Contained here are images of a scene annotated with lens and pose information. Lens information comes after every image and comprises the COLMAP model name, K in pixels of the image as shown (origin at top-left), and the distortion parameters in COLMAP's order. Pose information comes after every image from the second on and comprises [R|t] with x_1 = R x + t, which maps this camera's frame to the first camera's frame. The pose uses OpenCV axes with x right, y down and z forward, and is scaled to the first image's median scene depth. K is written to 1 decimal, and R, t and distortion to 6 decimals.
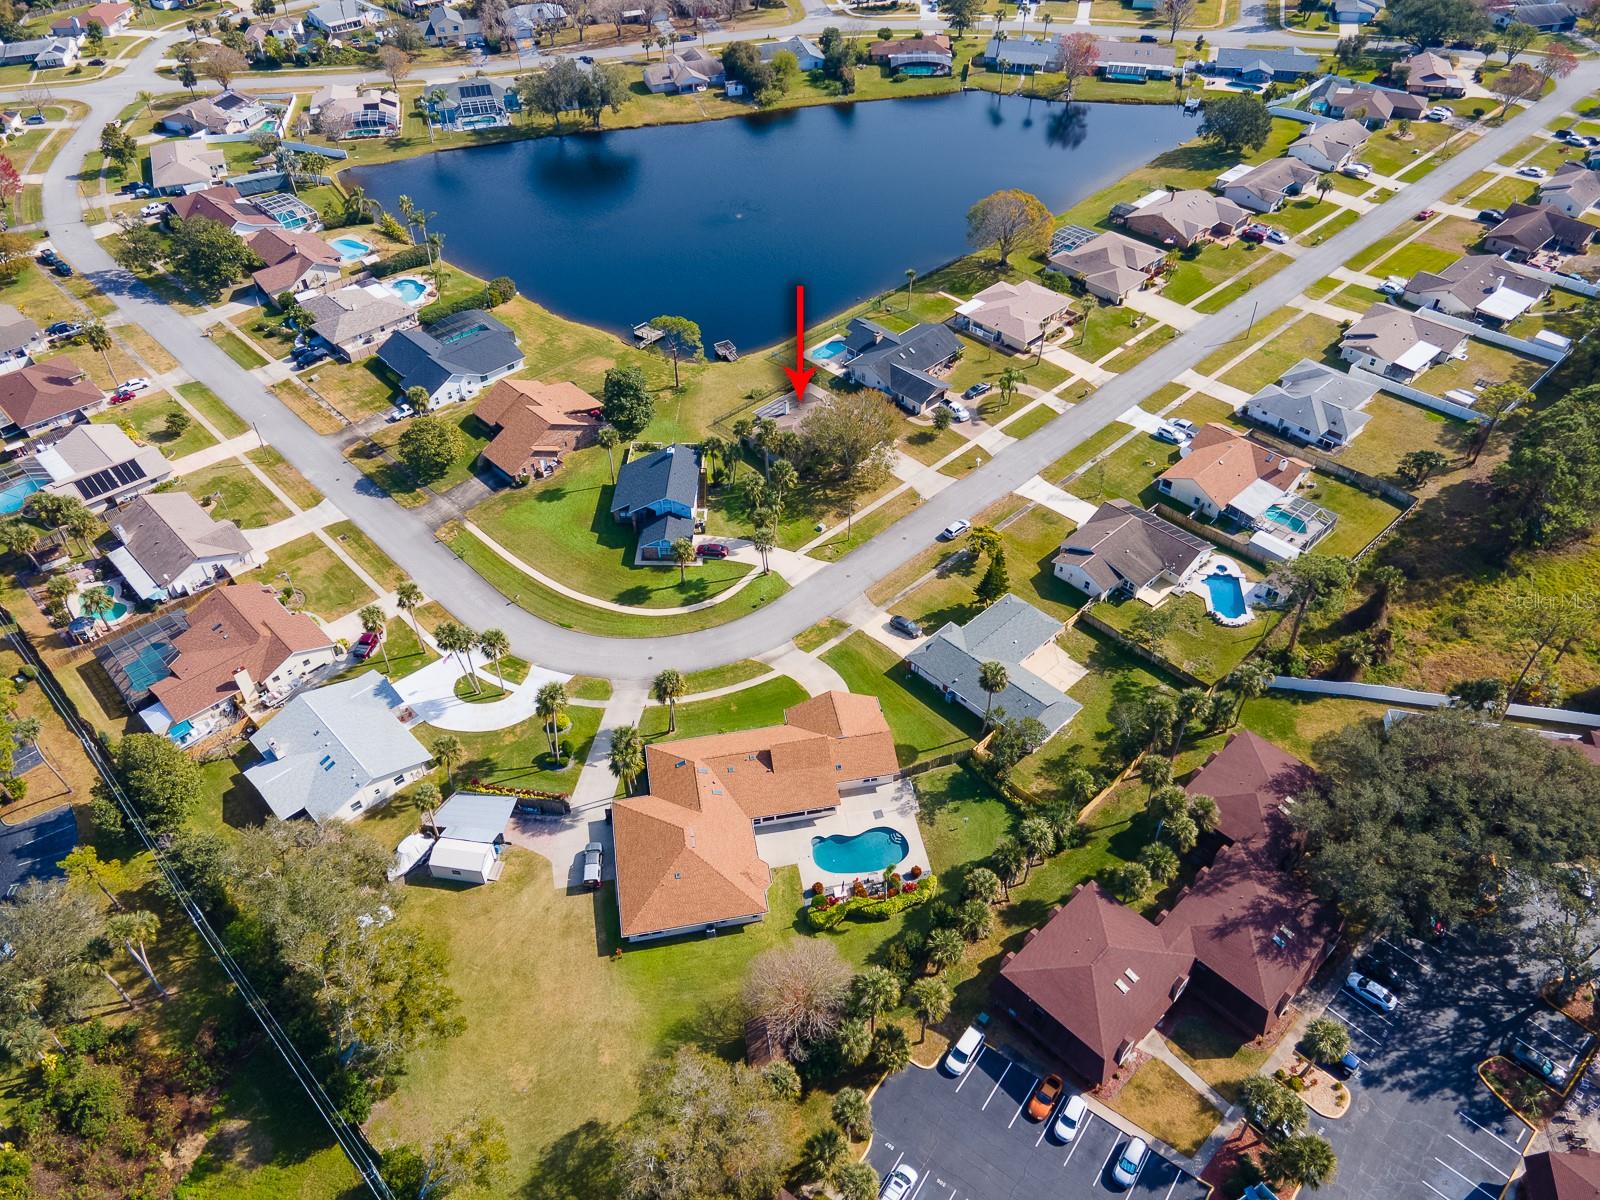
lens RADIAL K [[1171.5, 0, 794.6], [0, 1171.5, 599.7], [0, 0, 1]] dist [0.049317, 0.002094]
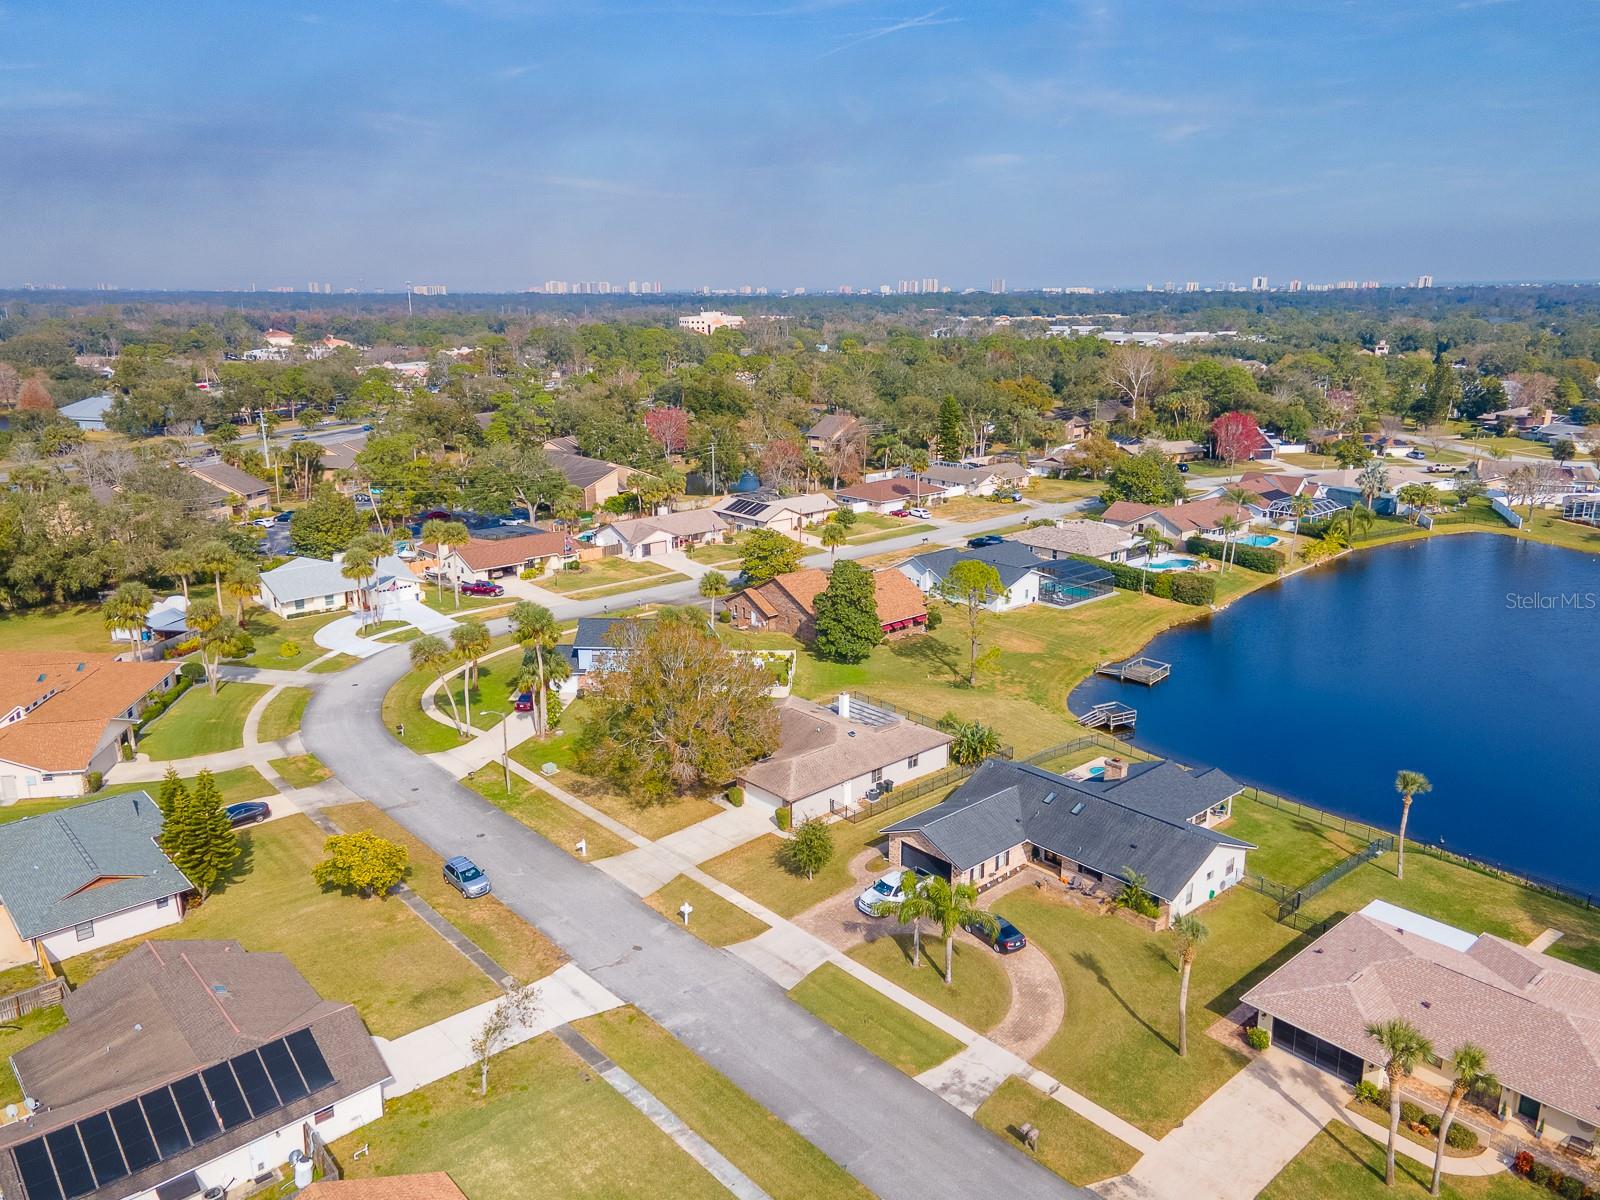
lens RADIAL K [[1171.5, 0, 794.6], [0, 1171.5, 599.7], [0, 0, 1]] dist [0.049317, 0.002094]
pose [[-0.034846, 0.273330, -0.961289, 0.558288], [-0.673756, 0.703995, 0.224595, -0.334353], [0.738132, 0.655501, 0.159626, 0.935061]]
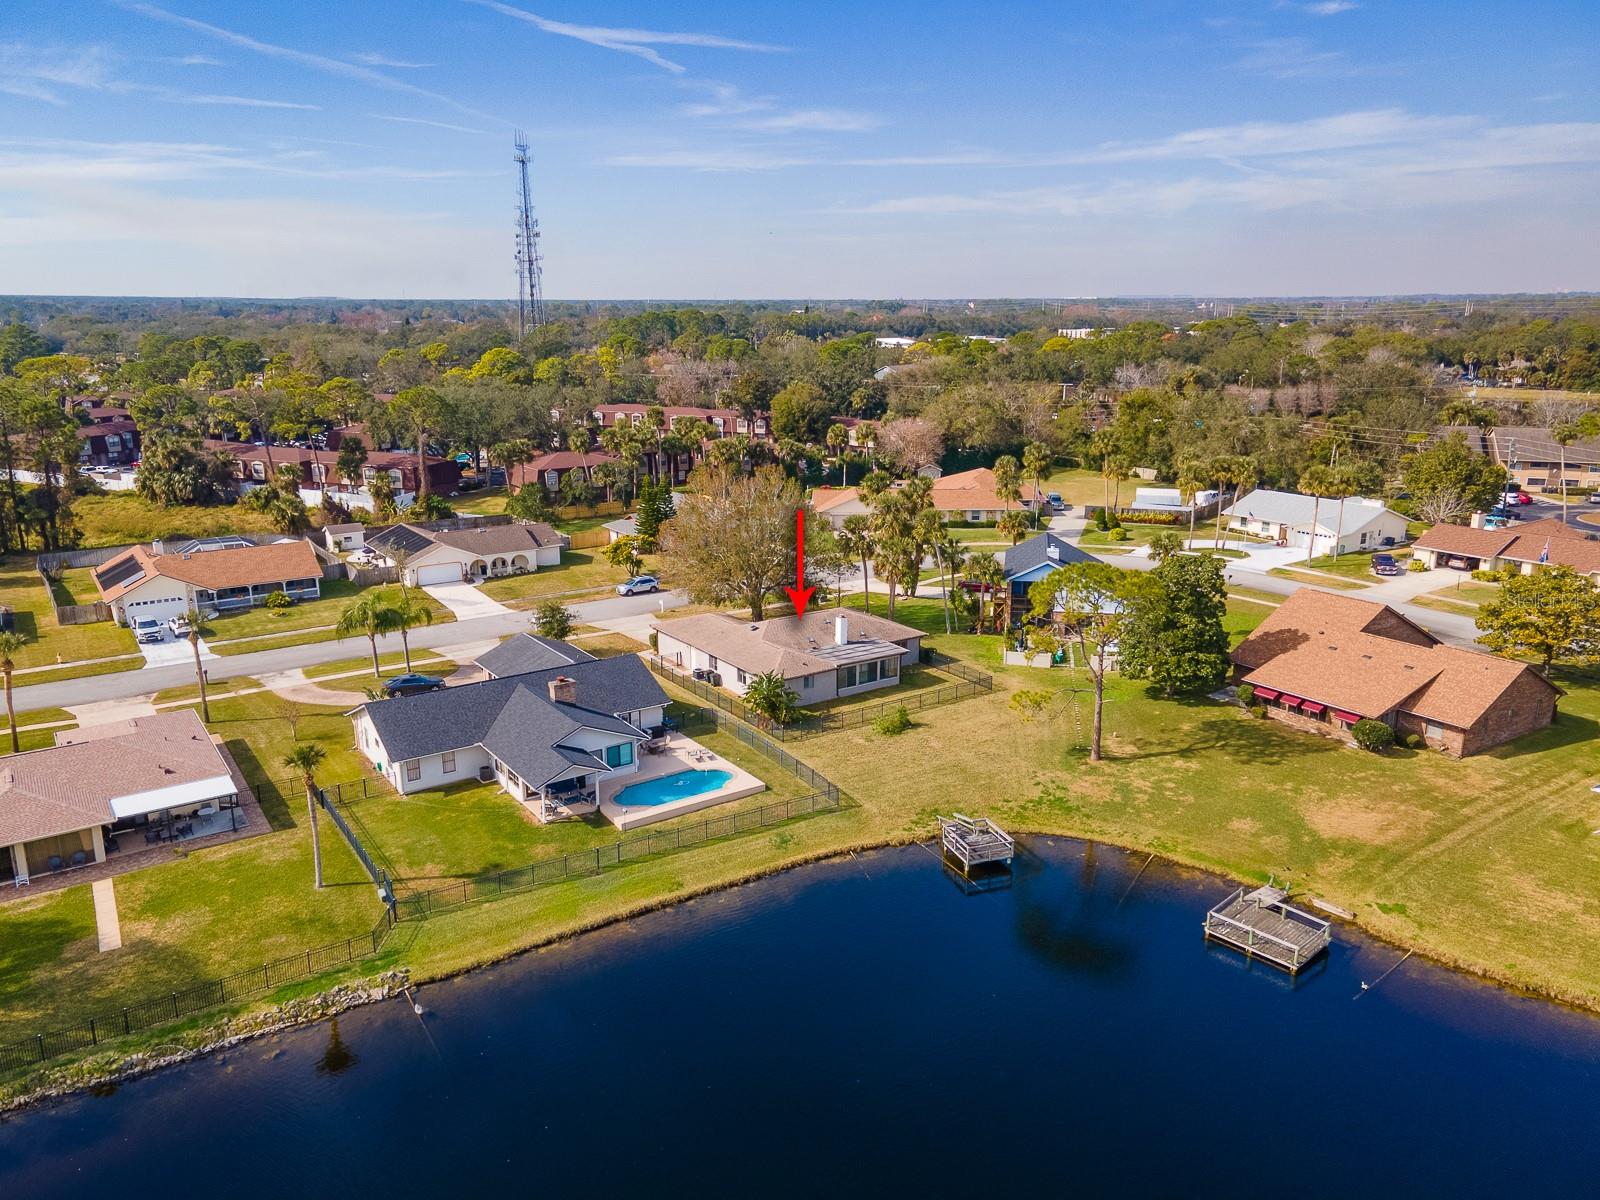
lens RADIAL K [[1171.5, 0, 794.6], [0, 1171.5, 599.7], [0, 0, 1]] dist [0.049317, 0.002094]
pose [[-0.986824, -0.023476, 0.160085, -0.071707], [0.121662, 0.544587, 0.829833, -0.635124], [-0.106661, 0.838376, -0.534555, 1.364295]]
